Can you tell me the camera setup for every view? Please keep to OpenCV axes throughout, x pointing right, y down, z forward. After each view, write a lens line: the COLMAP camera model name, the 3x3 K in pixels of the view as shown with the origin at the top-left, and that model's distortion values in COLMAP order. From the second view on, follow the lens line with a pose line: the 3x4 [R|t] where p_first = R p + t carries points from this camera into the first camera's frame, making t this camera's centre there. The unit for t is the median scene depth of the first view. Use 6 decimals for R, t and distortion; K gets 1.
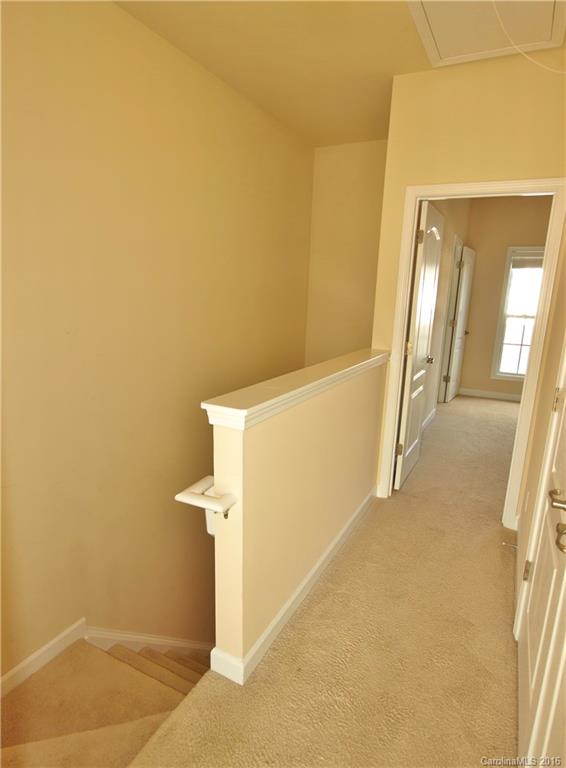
lens RADIAL K [[452.6, 0, 283.0], [0, 452.6, 384.0], [0, 0, 1]] dist [-0.006306, 0.001127]
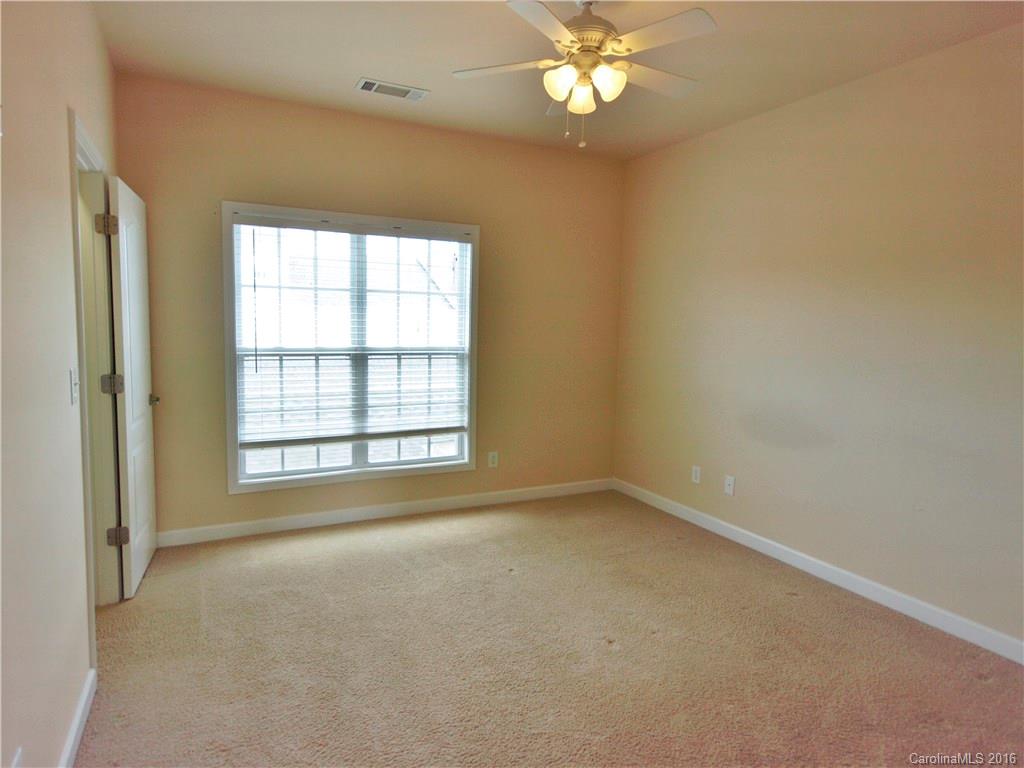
lens RADIAL K [[597.6, 0, 512.0], [0, 597.6, 384.0], [0, 0, 1]] dist [-0.006340, 0.001043]
pose [[0.586325, -0.105295, 0.803204, 0.178579], [0.163335, 0.986519, 0.010095, -0.083397], [-0.793439, 0.125273, 0.595619, 0.457286]]
